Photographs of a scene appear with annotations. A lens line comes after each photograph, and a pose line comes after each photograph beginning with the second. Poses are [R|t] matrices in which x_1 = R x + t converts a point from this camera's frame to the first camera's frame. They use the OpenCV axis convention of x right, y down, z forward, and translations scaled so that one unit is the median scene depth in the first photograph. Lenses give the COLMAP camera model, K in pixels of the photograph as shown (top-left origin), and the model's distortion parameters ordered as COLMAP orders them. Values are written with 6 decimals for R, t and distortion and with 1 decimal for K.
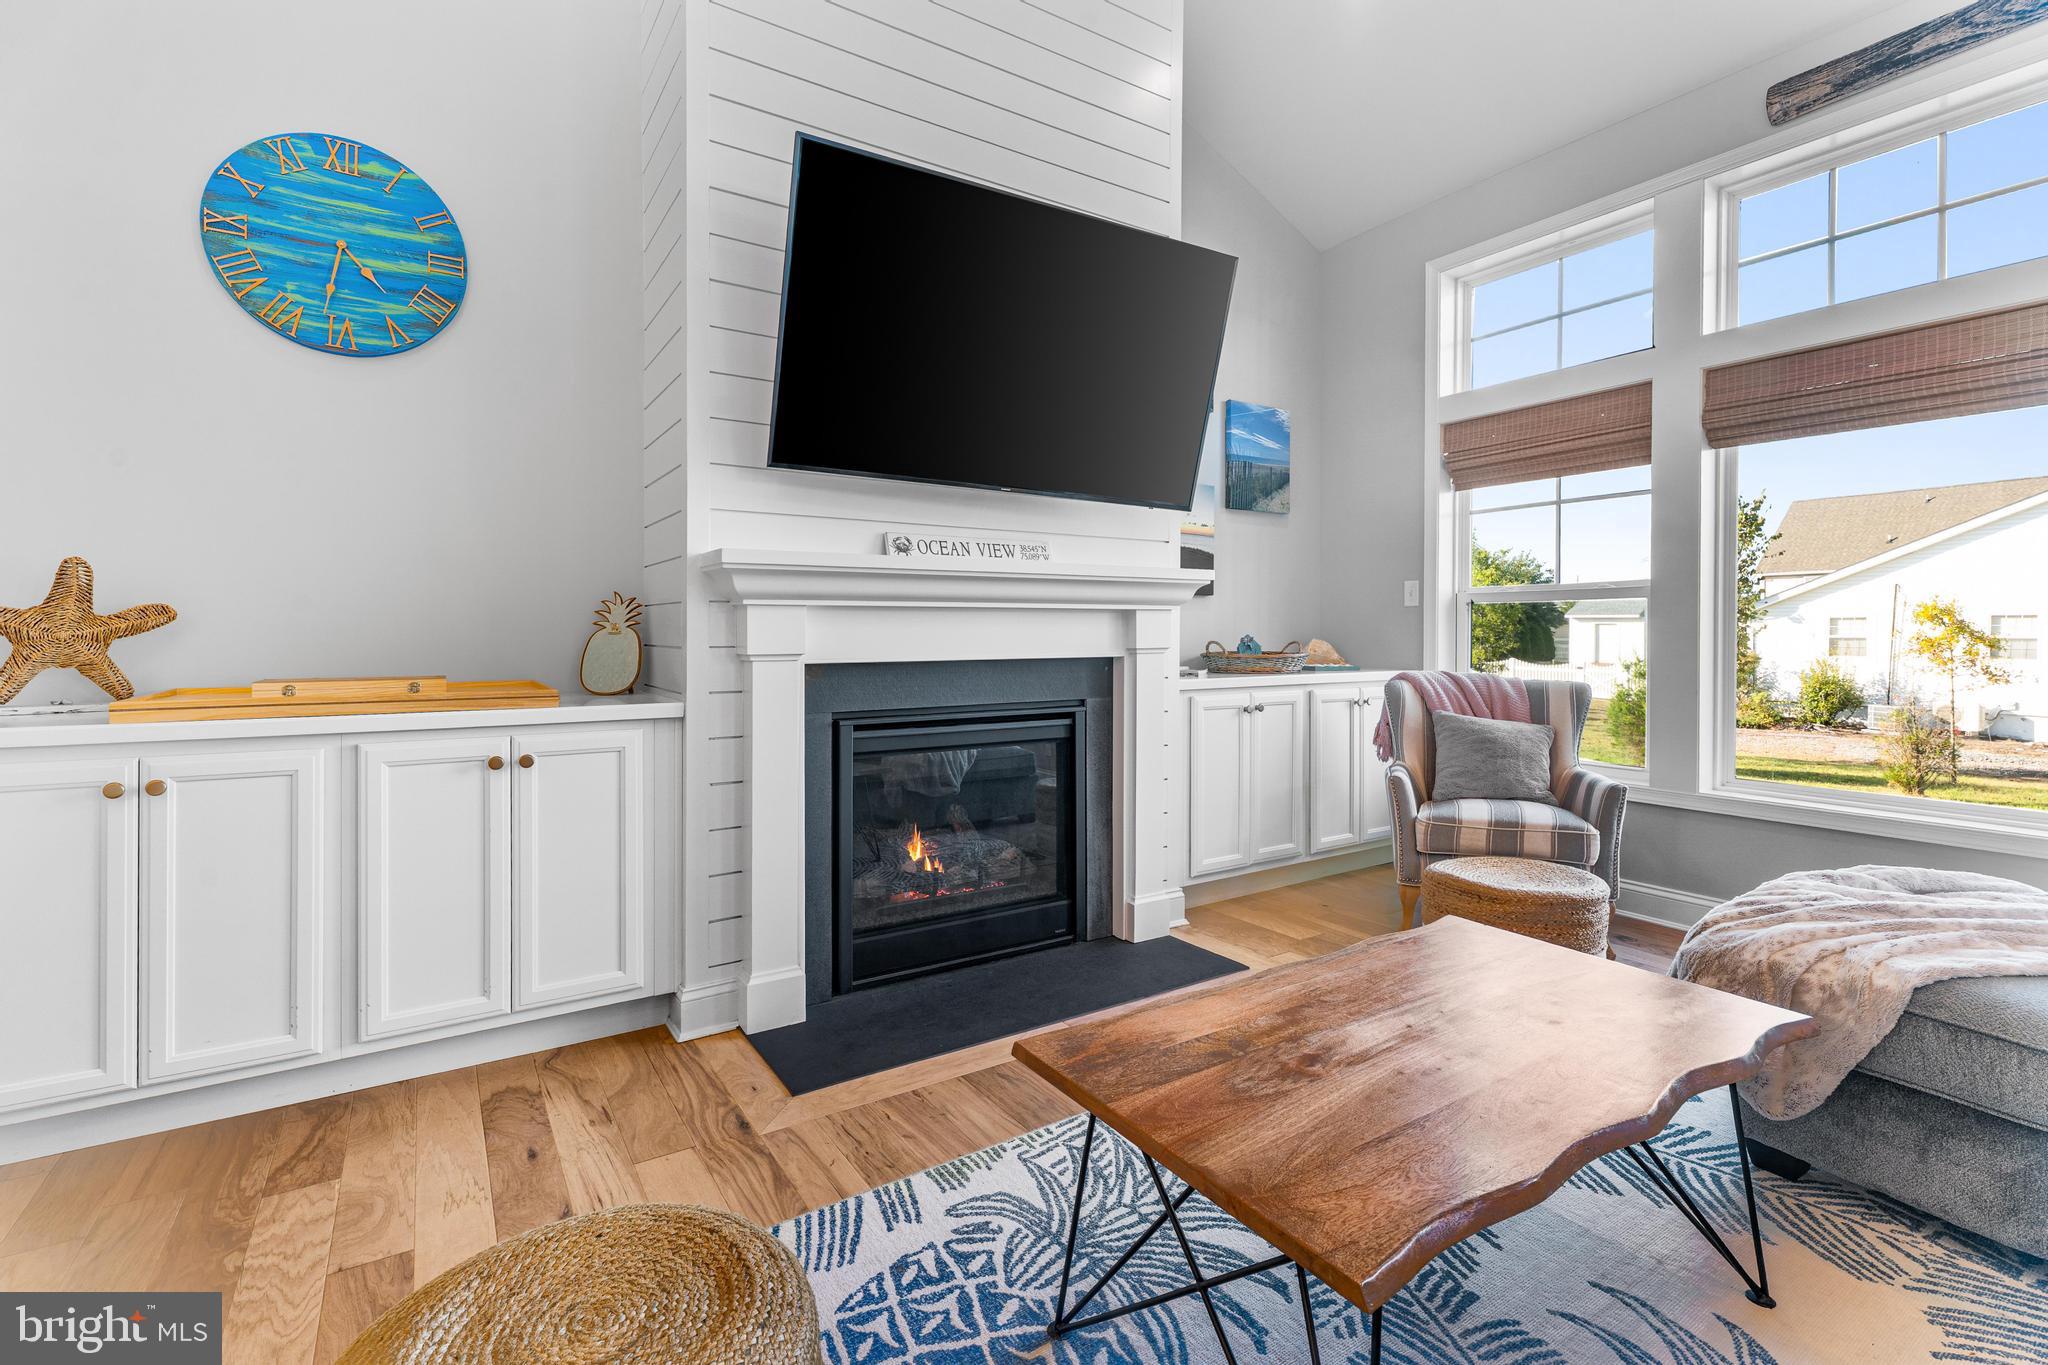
lens RADIAL K [[928.5, 0, 1022.9], [0, 928.5, 640.2], [0, 0, 1]] dist [0.002692, -0.000402]
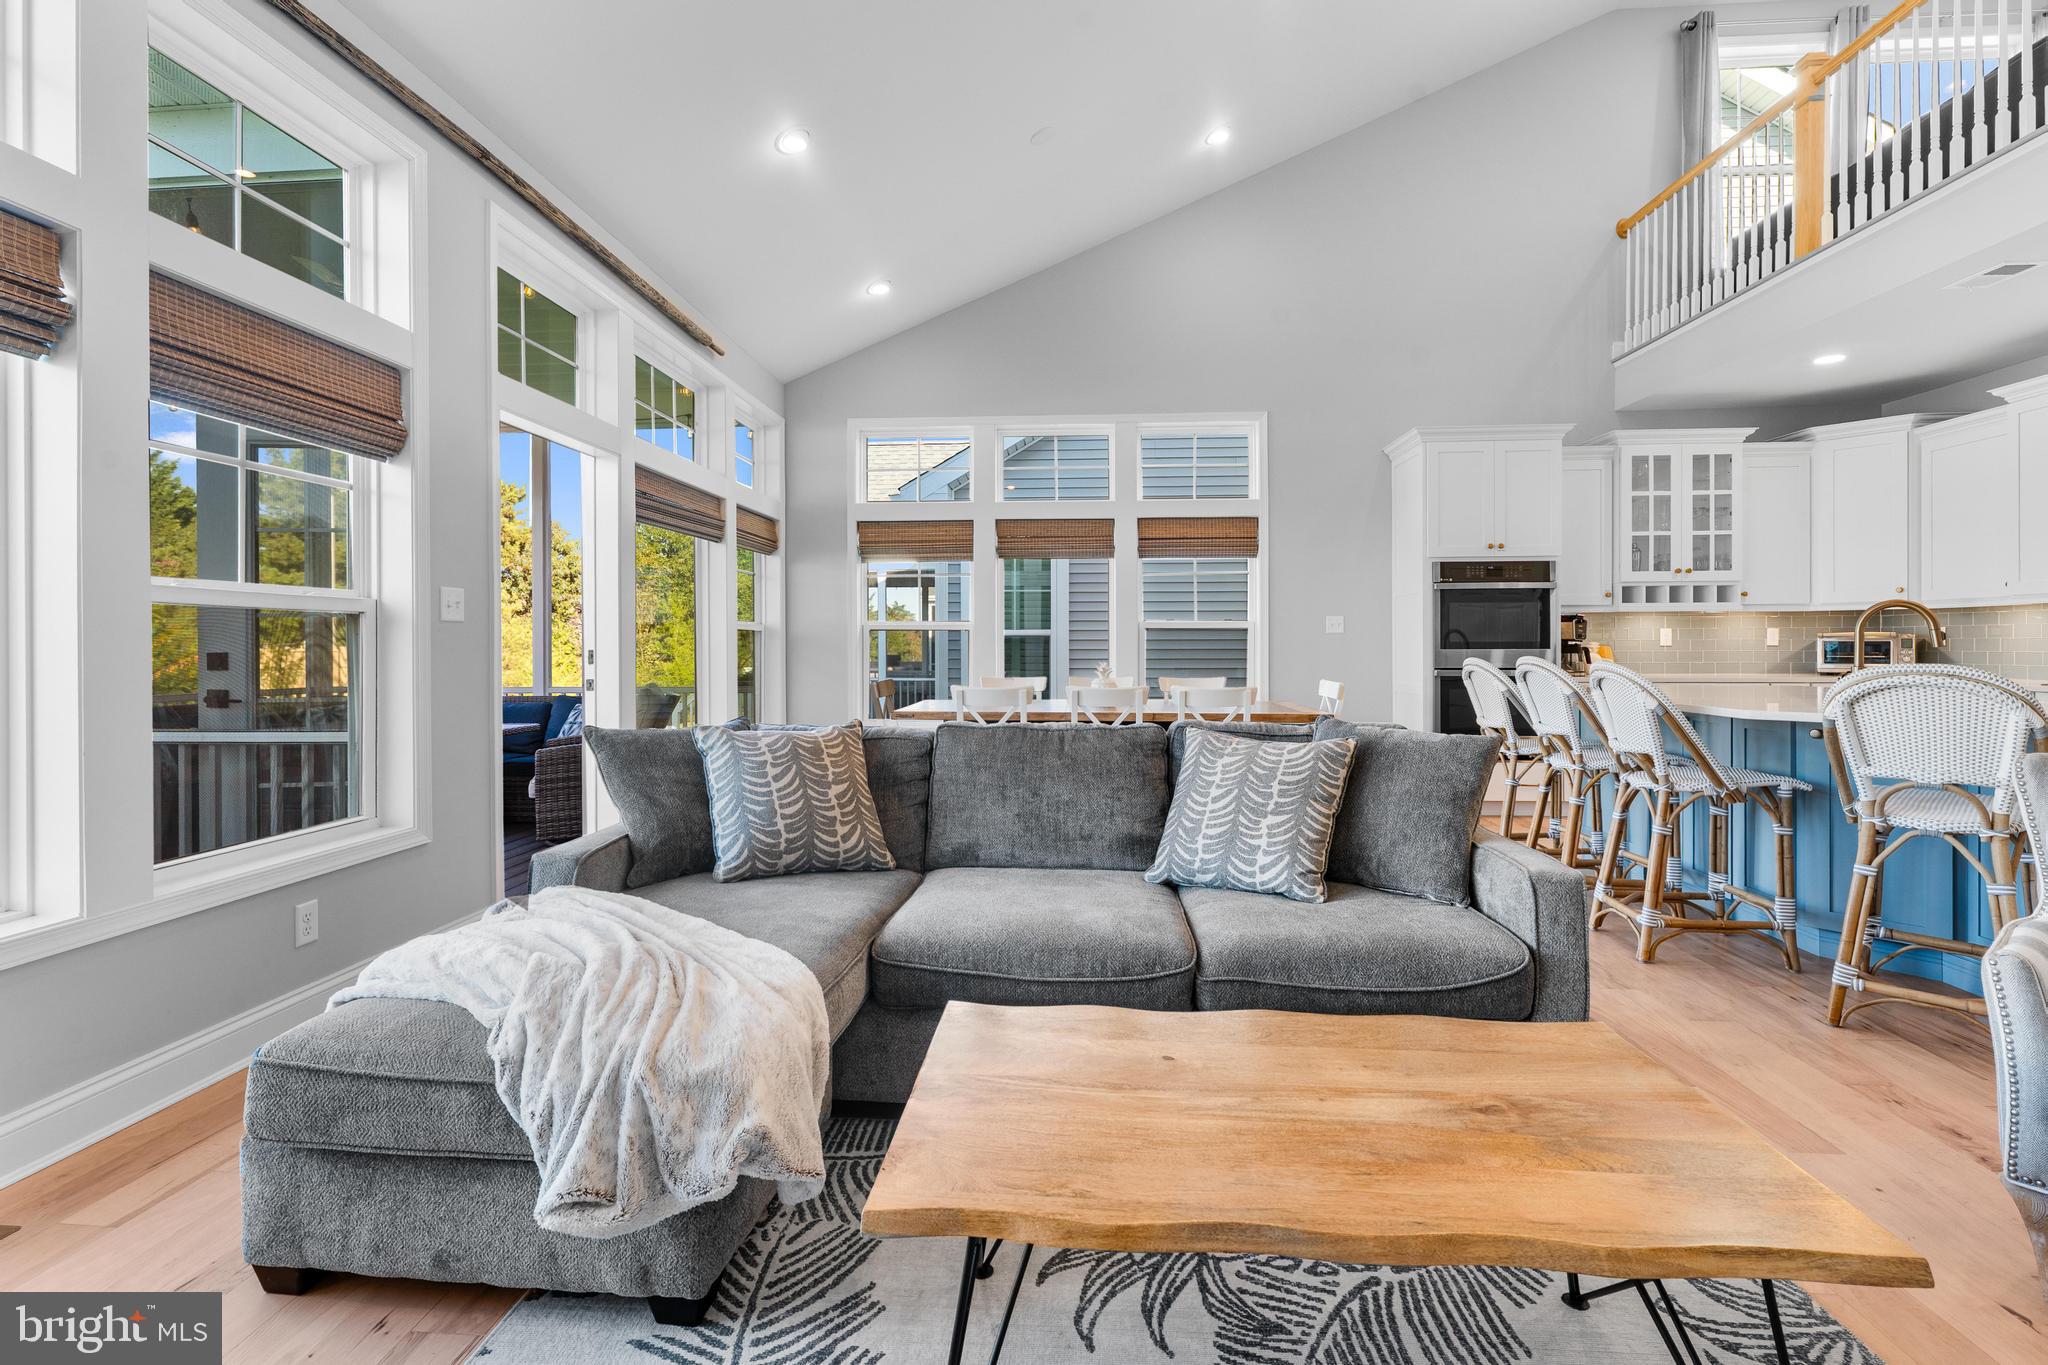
lens RADIAL K [[931.2, 0, 1015.9], [0, 931.2, 647.7], [0, 0, 1]] dist [0.001717, 0.000409]
pose [[-0.796416, -0.000206, 0.604749, 0.058128], [0.006323, 0.999942, 0.008667, -0.015907], [-0.604716, 0.010726, -0.796369, 1.014445]]
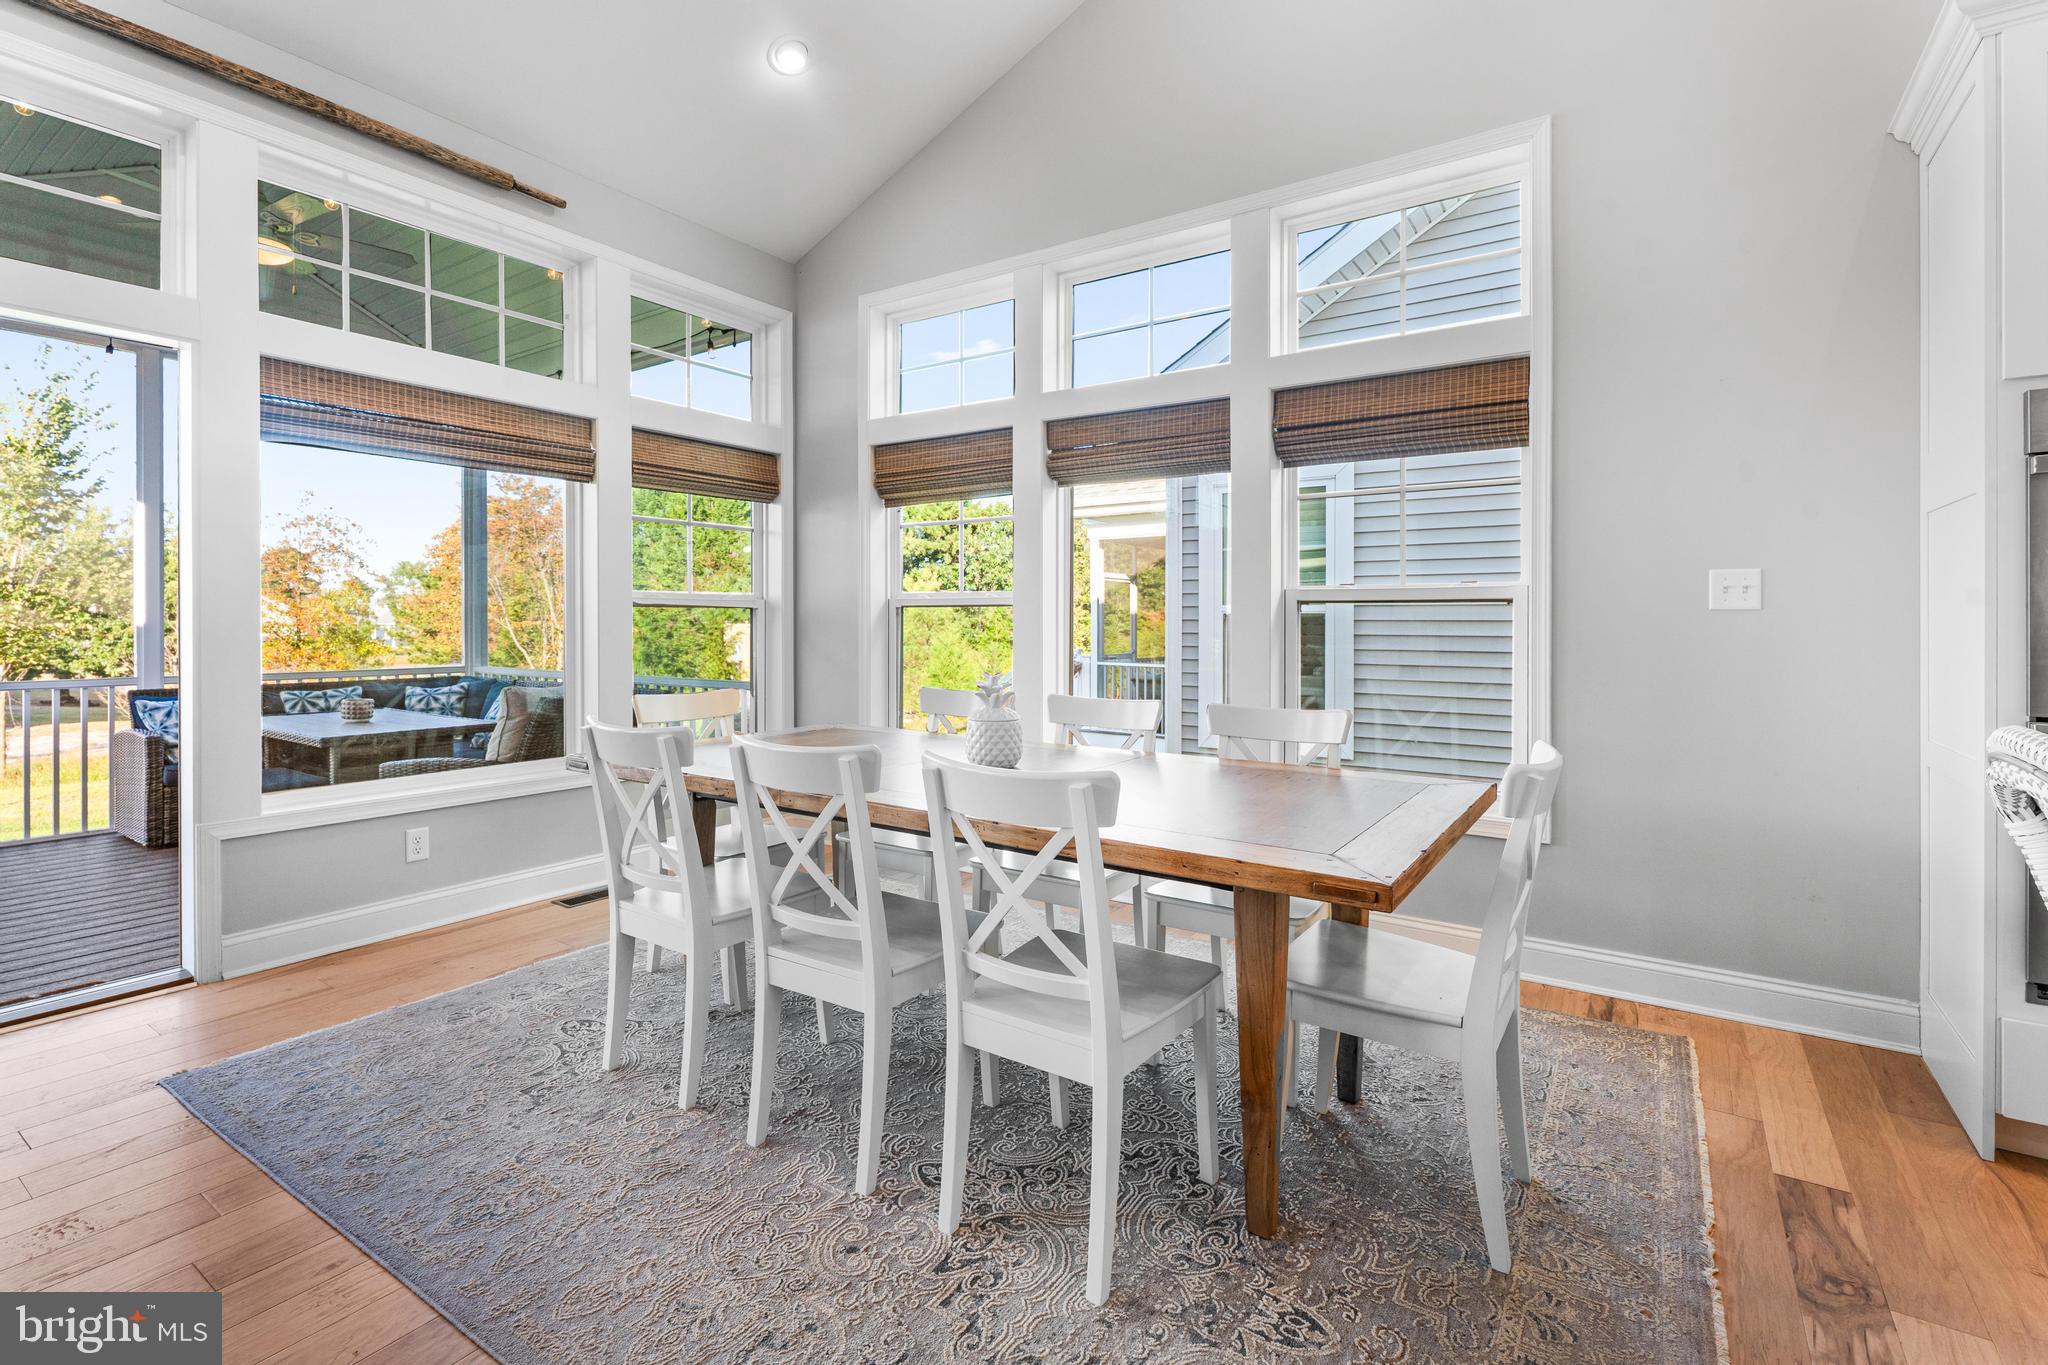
lens RADIAL K [[931.8, 0, 1030.8], [0, 931.8, 623.2], [0, 0, 1]] dist [-0.001542, -0.000647]
pose [[-0.392135, -0.003921, 0.919899, 0.241216], [0.004260, 0.999972, 0.006079, -0.023190], [-0.919898, 0.006303, -0.392108, -0.338594]]
